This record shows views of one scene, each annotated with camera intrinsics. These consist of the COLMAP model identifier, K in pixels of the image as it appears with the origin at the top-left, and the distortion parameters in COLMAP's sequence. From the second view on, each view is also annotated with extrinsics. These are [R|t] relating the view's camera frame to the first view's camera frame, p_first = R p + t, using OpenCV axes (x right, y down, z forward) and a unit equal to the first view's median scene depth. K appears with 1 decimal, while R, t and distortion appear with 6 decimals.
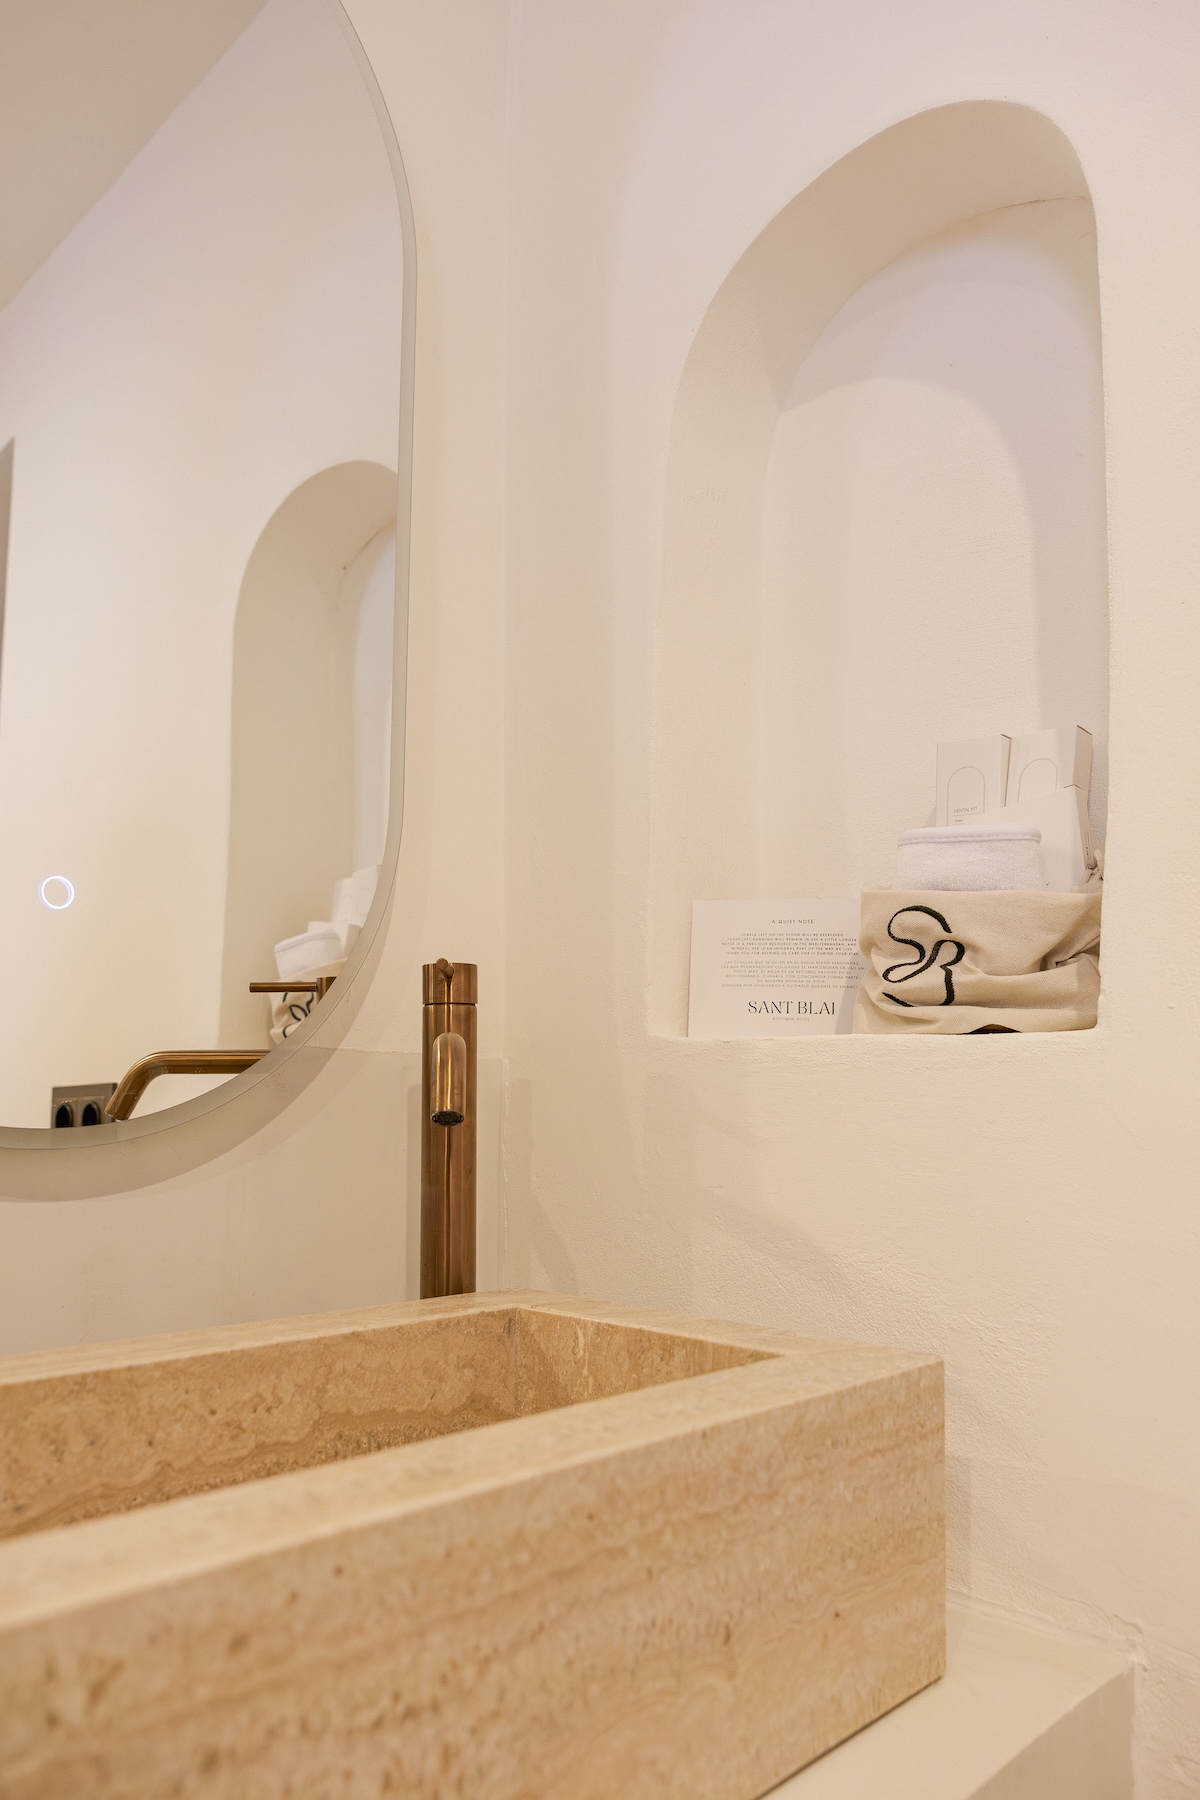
lens RADIAL K [[1312.8, 0, 593.2], [0, 1312.8, 977.1], [0, 0, 1]] dist [-0.003087, -0.002649]
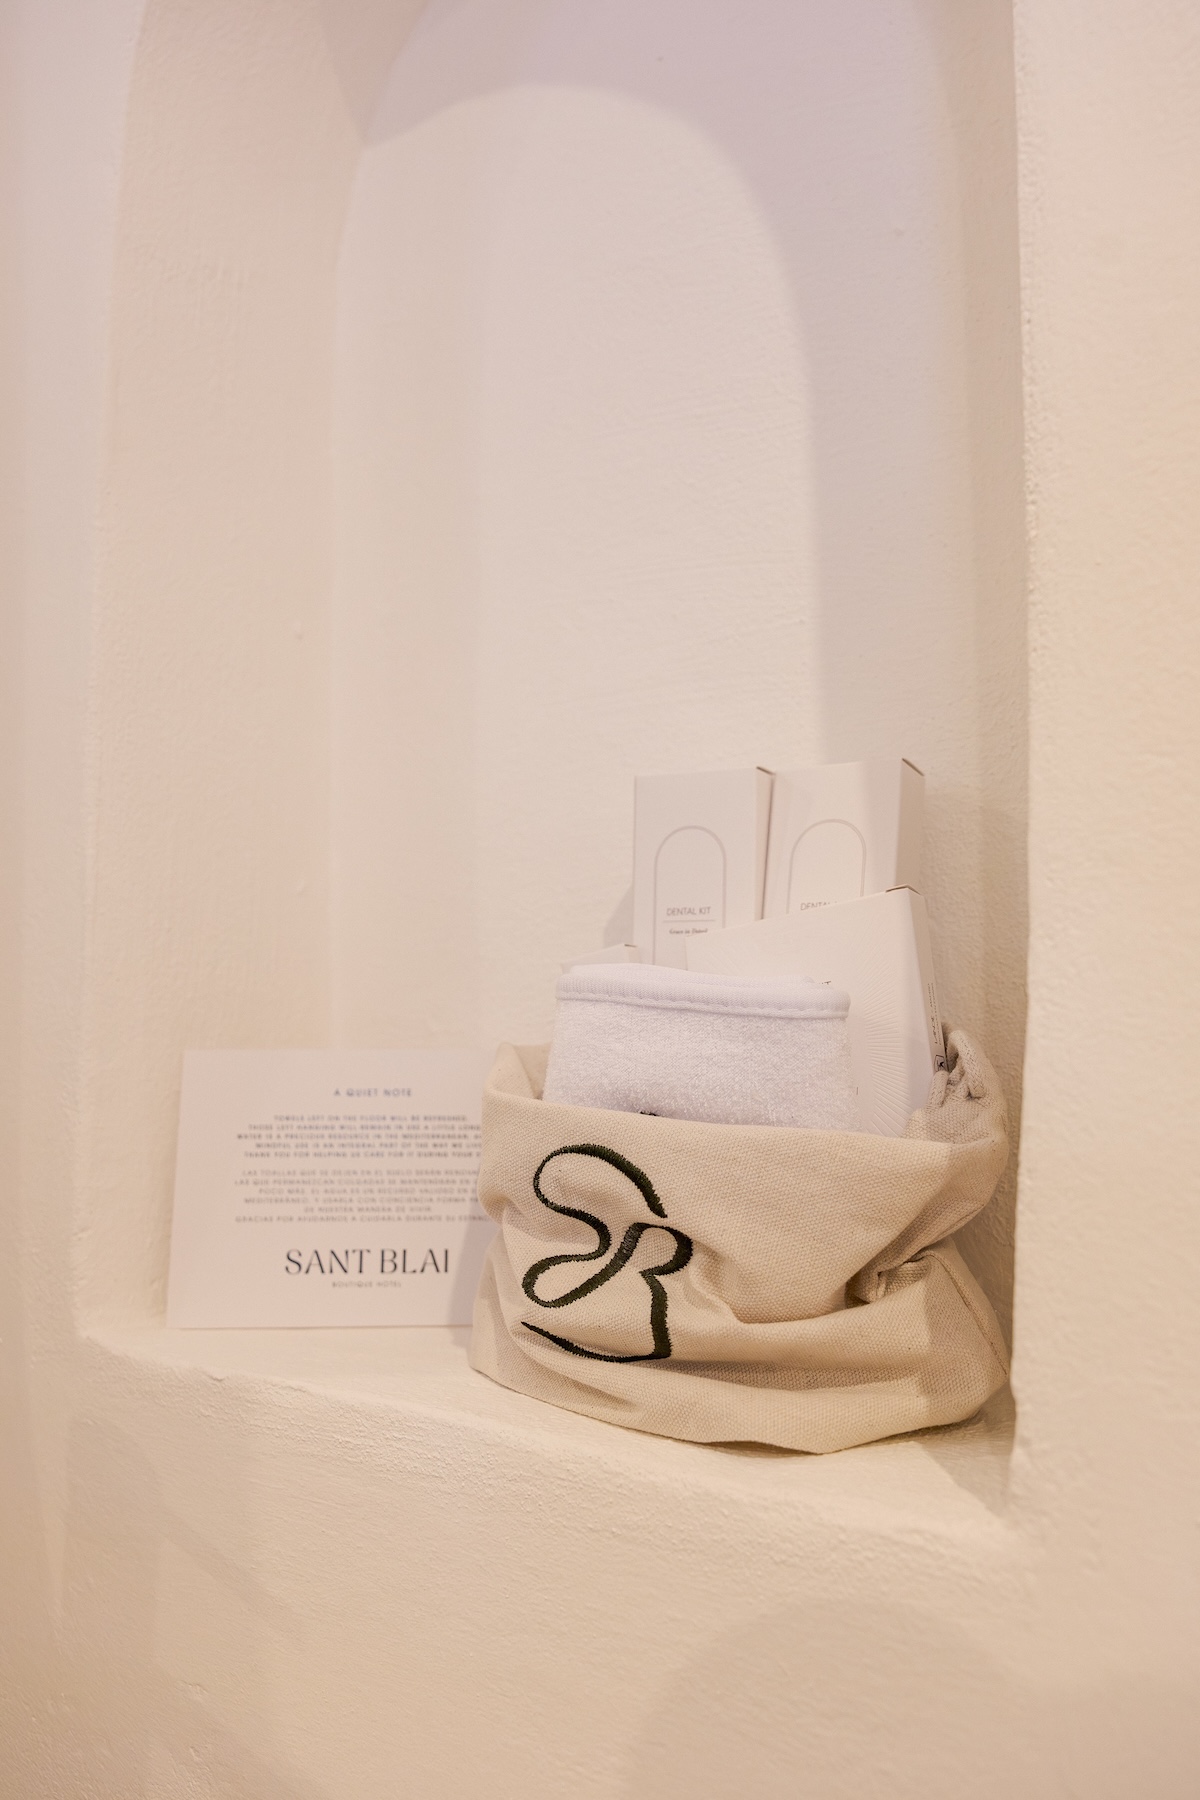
lens RADIAL K [[1239.7, 0, 602.3], [0, 1239.7, 918.4], [0, 0, 1]] dist [-0.005057, -0.007019]
pose [[0.974072, -0.002600, 0.226221, 0.149224], [-0.000917, 0.999880, 0.015439, -0.139852], [-0.226235, -0.015246, 0.973954, 0.567295]]
